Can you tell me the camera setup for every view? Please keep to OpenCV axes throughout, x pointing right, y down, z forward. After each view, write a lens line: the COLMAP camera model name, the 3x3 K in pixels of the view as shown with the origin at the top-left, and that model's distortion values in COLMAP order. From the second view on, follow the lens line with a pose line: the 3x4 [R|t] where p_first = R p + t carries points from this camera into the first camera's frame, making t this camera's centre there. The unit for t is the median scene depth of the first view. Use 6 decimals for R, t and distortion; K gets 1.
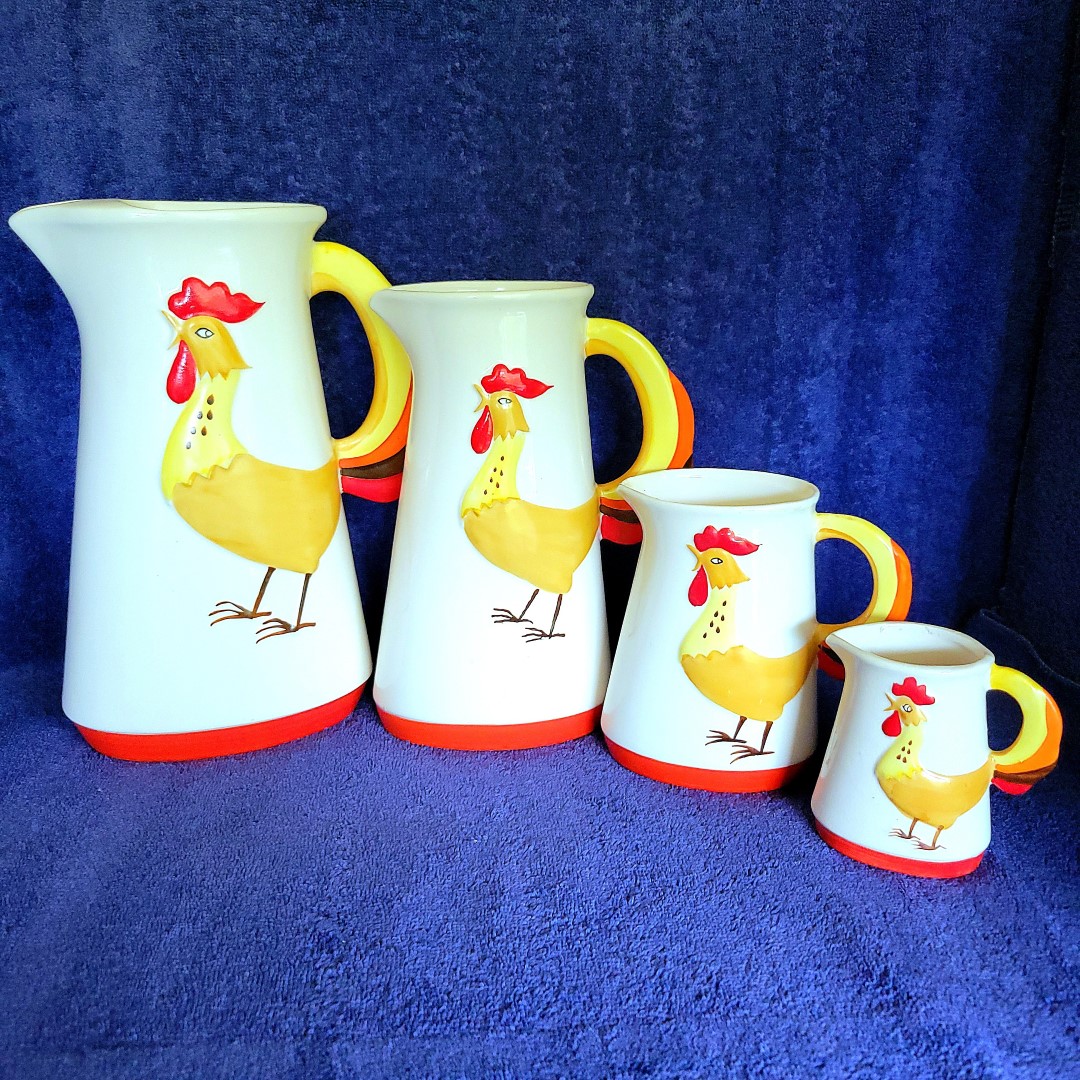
lens RADIAL K [[1142.5, 0, 535.9], [0, 1142.5, 572.4], [0, 0, 1]] dist [-0.002865, 0.000000]
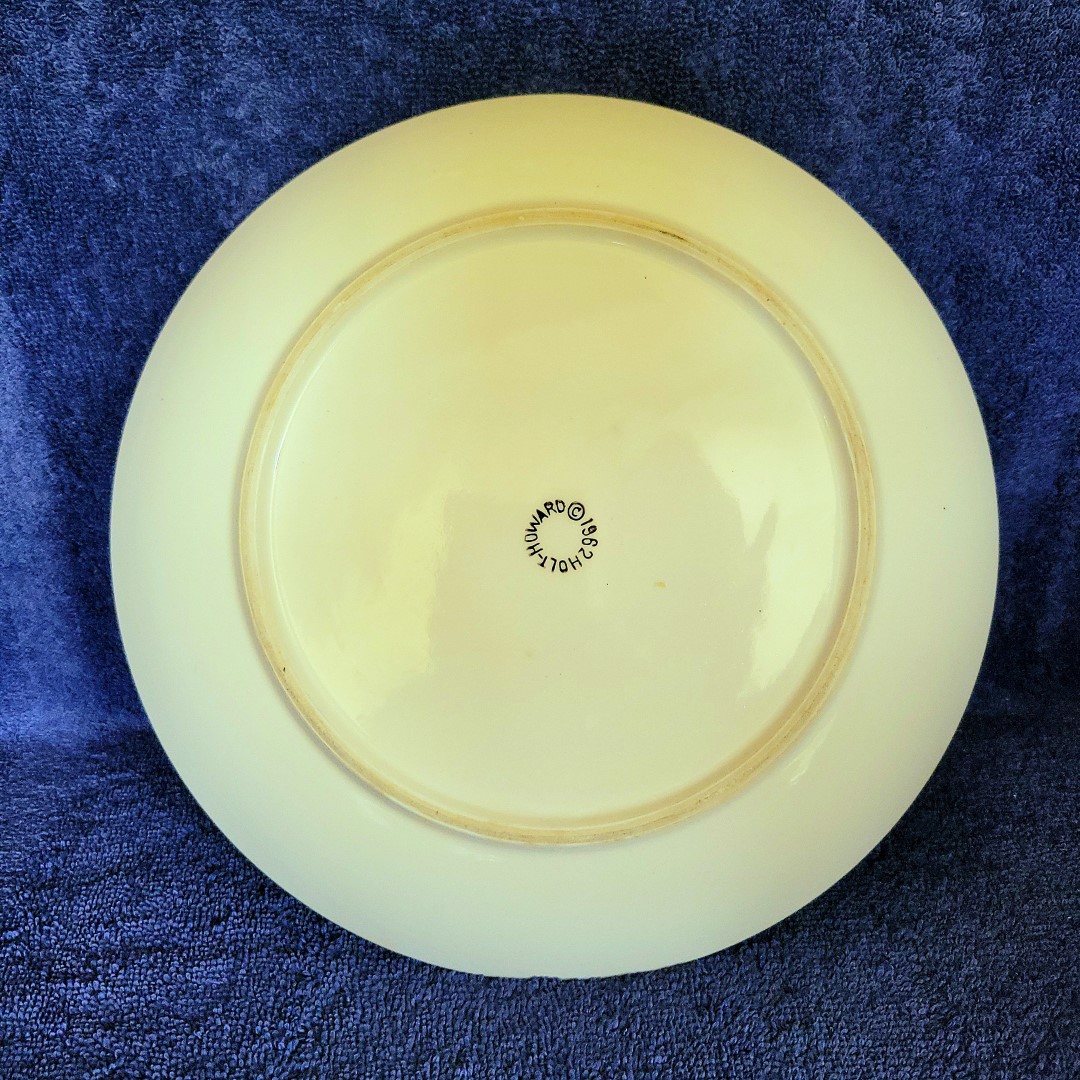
lens RADIAL K [[1142.5, 0, 535.9], [0, 1142.5, 534.3], [0, 0, 1]] dist [-0.002865, 0.000000]
pose [[0.999497, -0.003903, -0.031469, -0.039396], [0.007375, 0.993793, 0.111000, -0.088837], [0.030841, -0.111176, 0.993322, 0.509262]]
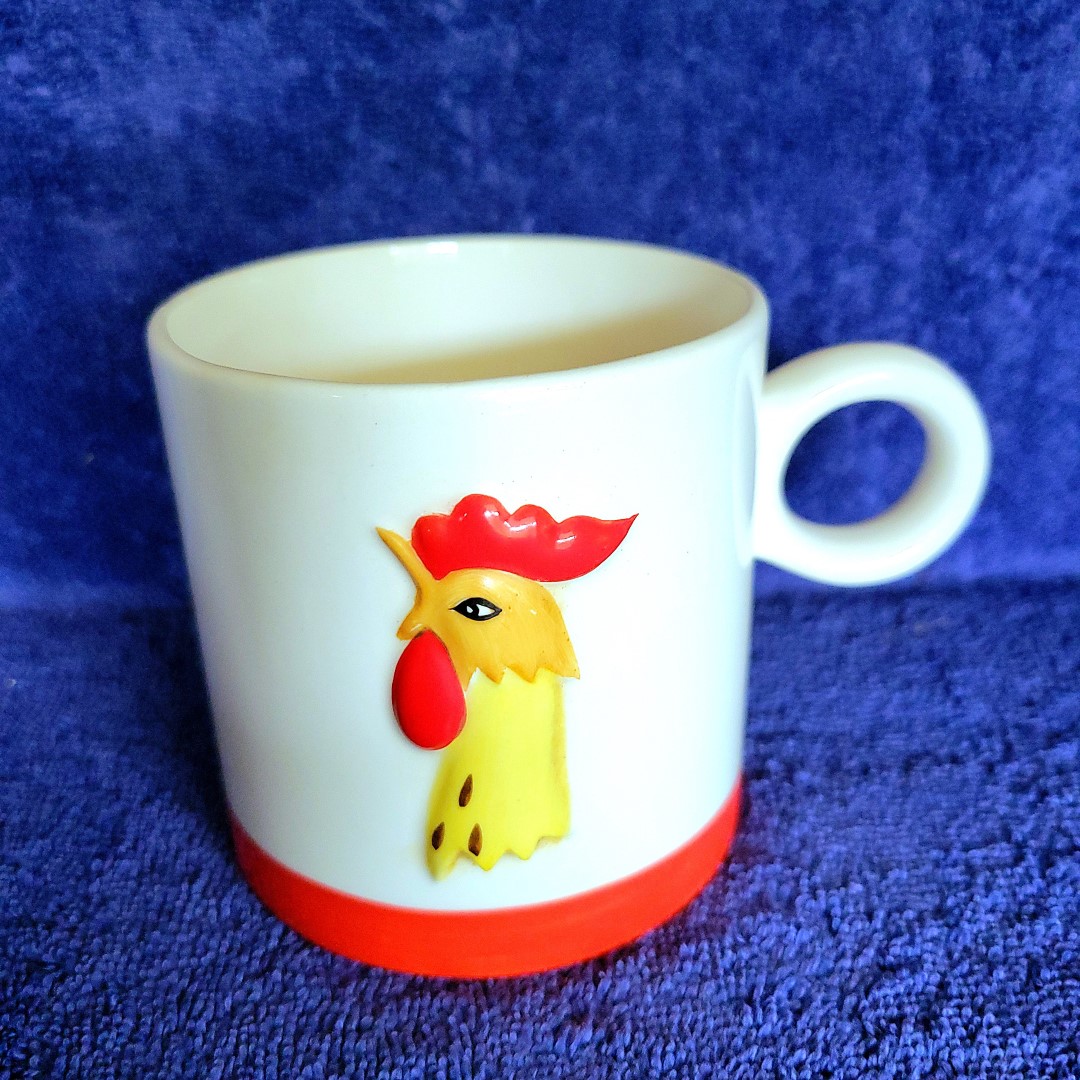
lens RADIAL K [[1142.5, 0, 533.7], [0, 1142.5, 543.5], [0, 0, 1]] dist [-0.002865, 0.000000]
pose [[0.999861, -0.016168, 0.004009, -0.033700], [0.015664, 0.994453, 0.104006, 0.026529], [-0.005668, -0.103929, 0.994569, 0.709049]]
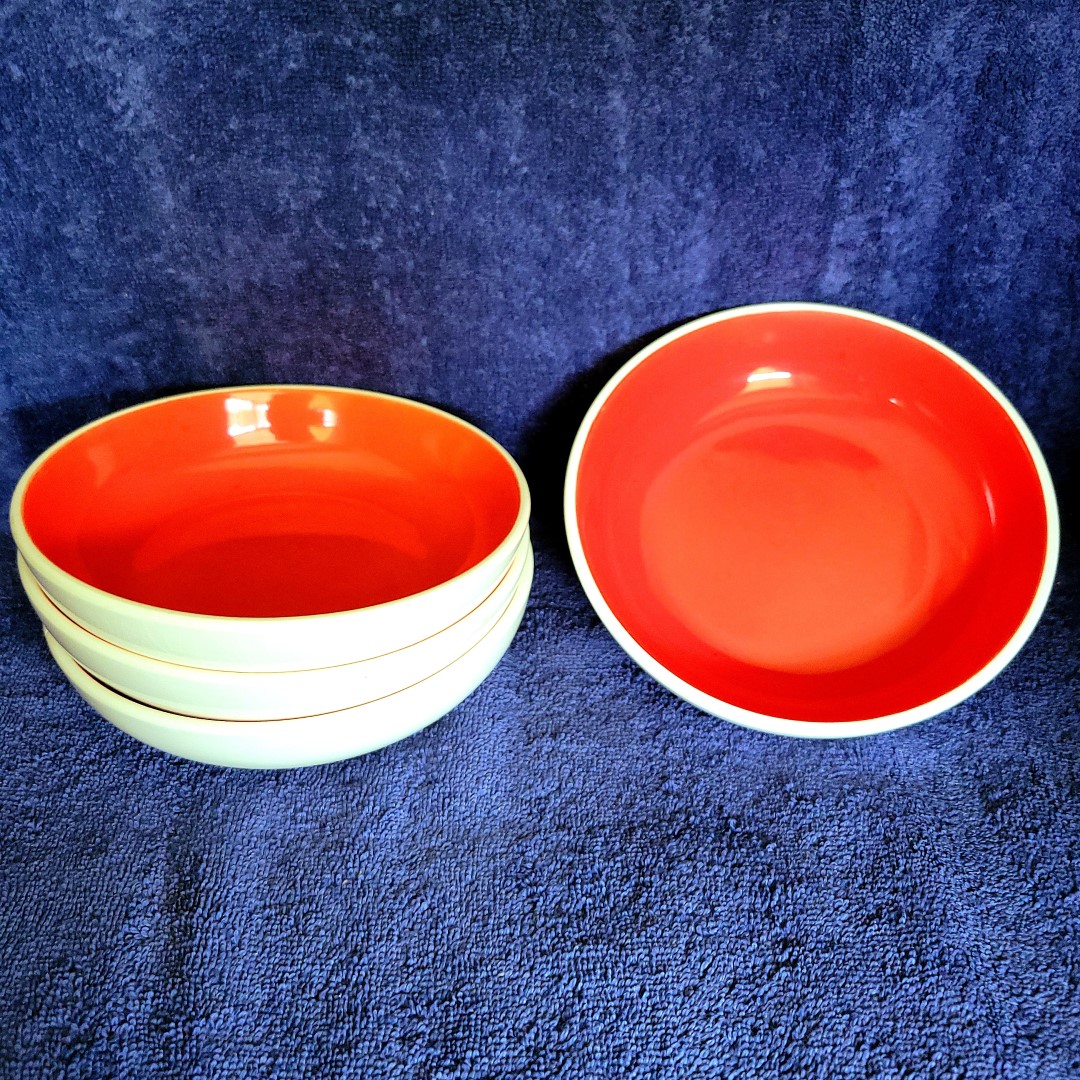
lens RADIAL K [[1142.5, 0, 554.5], [0, 1142.5, 550.6], [0, 0, 1]] dist [-0.002865, 0.000000]
pose [[0.999768, 0.014660, -0.015777, 0.065724], [-0.009554, 0.958431, 0.285163, -0.121961], [0.019302, -0.284946, 0.958349, 0.359310]]
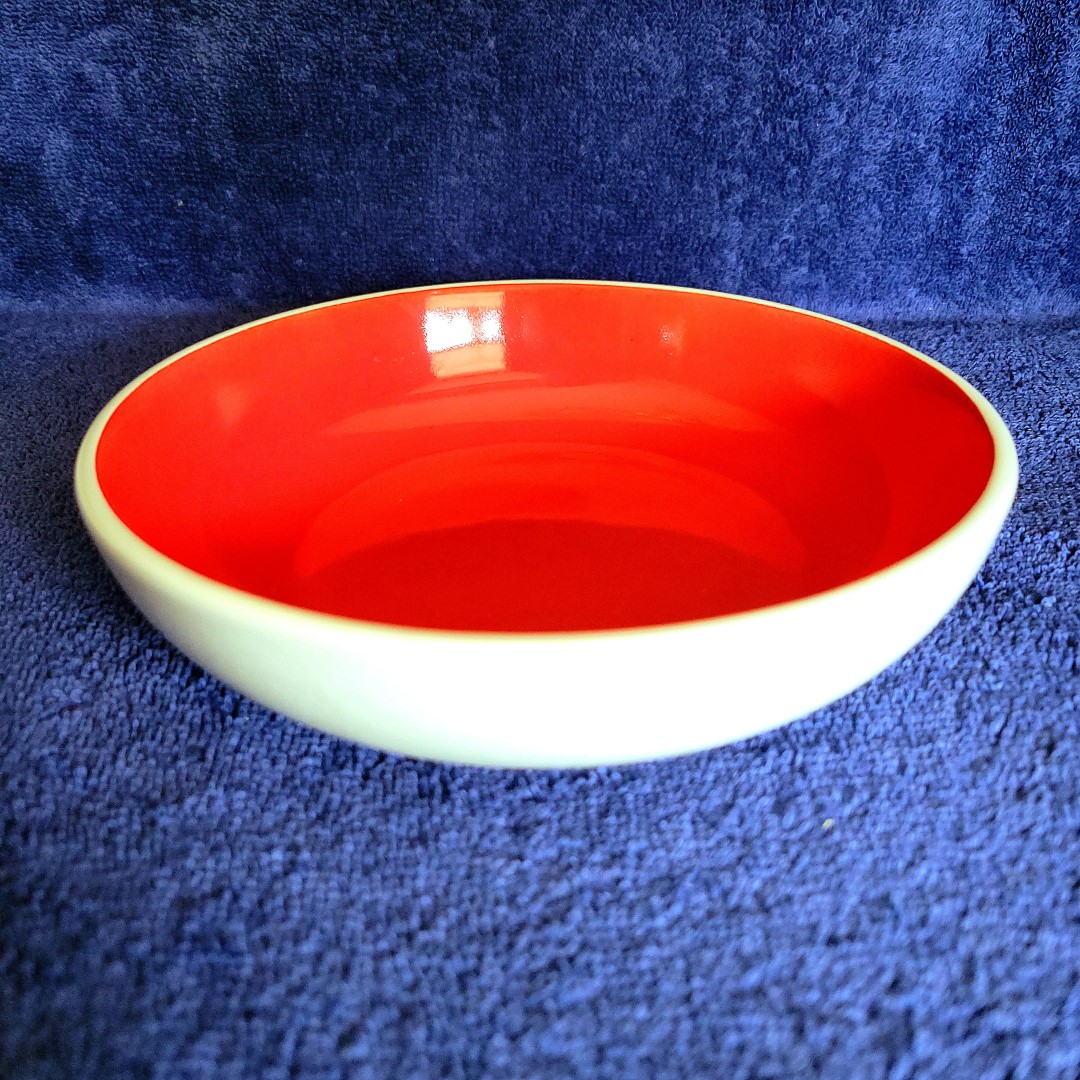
lens RADIAL K [[1142.5, 0, 531.7], [0, 1142.5, 559.0], [0, 0, 1]] dist [-0.002865, 0.000000]
pose [[0.999588, 0.025458, -0.013244, 0.001842], [-0.022571, 0.982480, 0.184994, 0.105805], [0.017721, -0.184619, 0.982650, 0.506449]]
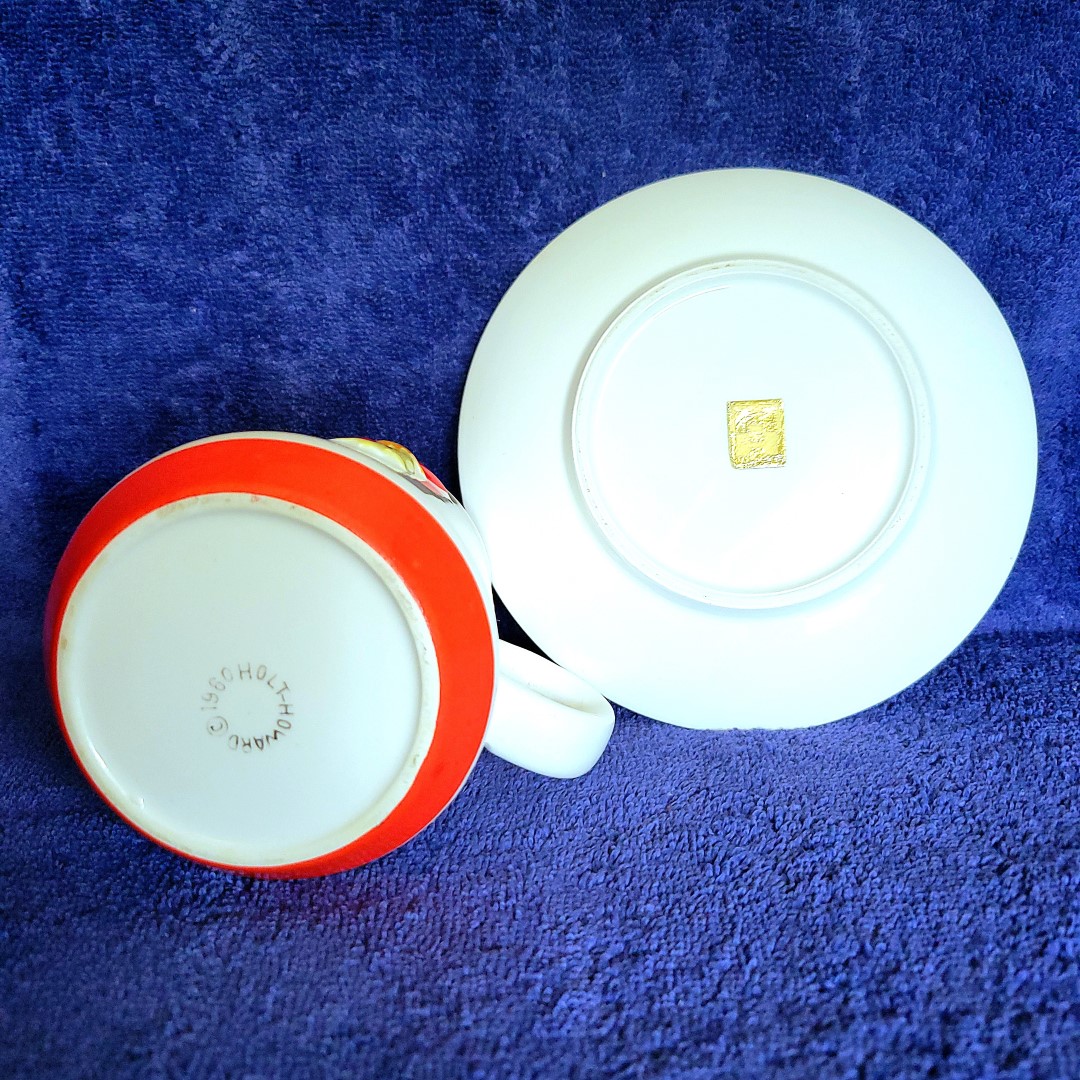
lens RADIAL K [[1142.5, 0, 537.4], [0, 1142.5, 560.5], [0, 0, 1]] dist [-0.002865, 0.000000]
pose [[0.997748, -0.000037, -0.067067, -0.017152], [-0.001899, 0.999583, -0.028803, 0.069778], [0.067040, 0.028866, 0.997333, 0.559406]]
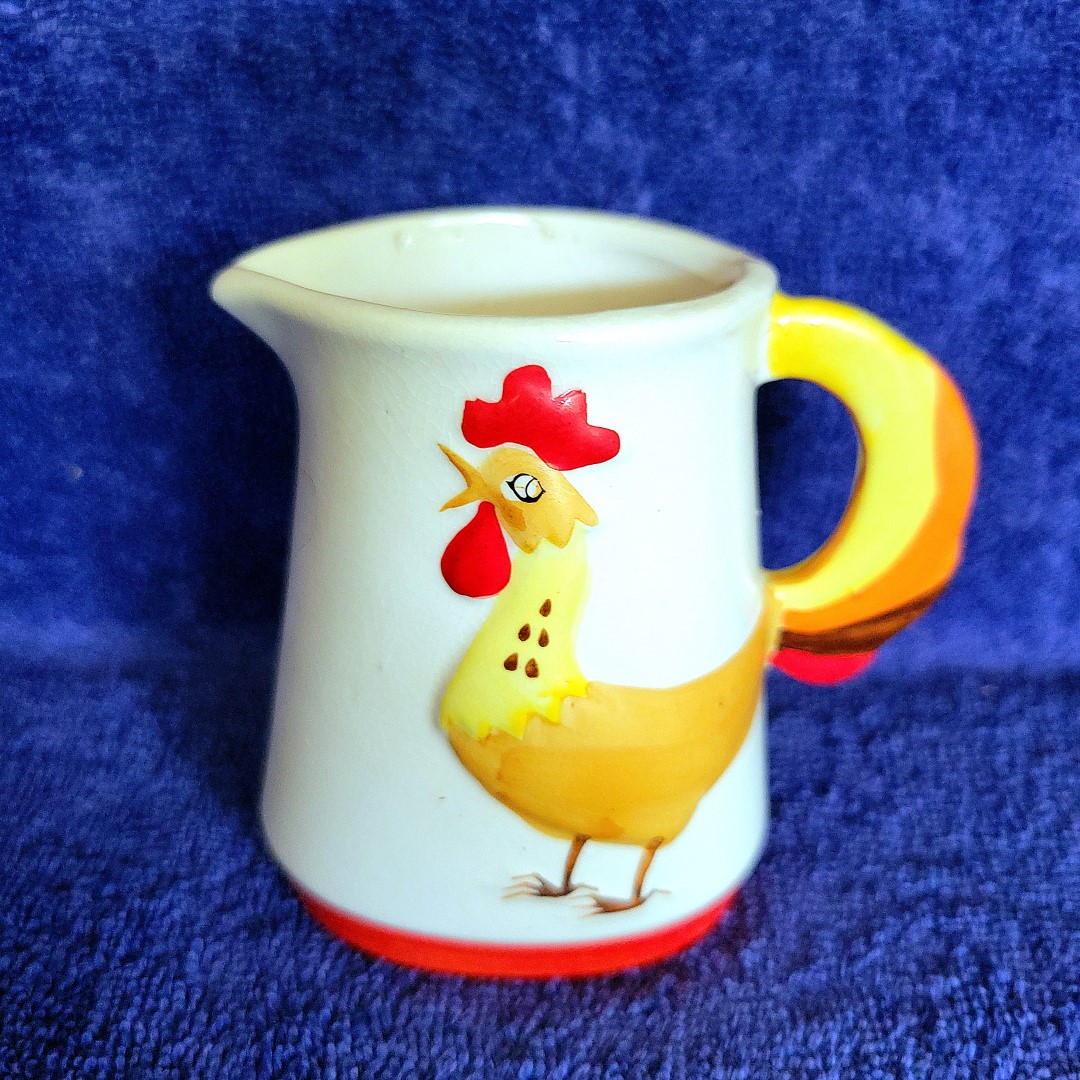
lens RADIAL K [[1142.5, 0, 555.7], [0, 1142.5, 526.1], [0, 0, 1]] dist [-0.002865, 0.000000]
pose [[0.999616, 0.020881, -0.018214, -0.048614], [-0.017760, 0.987394, 0.157285, -0.004228], [0.021269, -0.156901, 0.987385, 0.801132]]
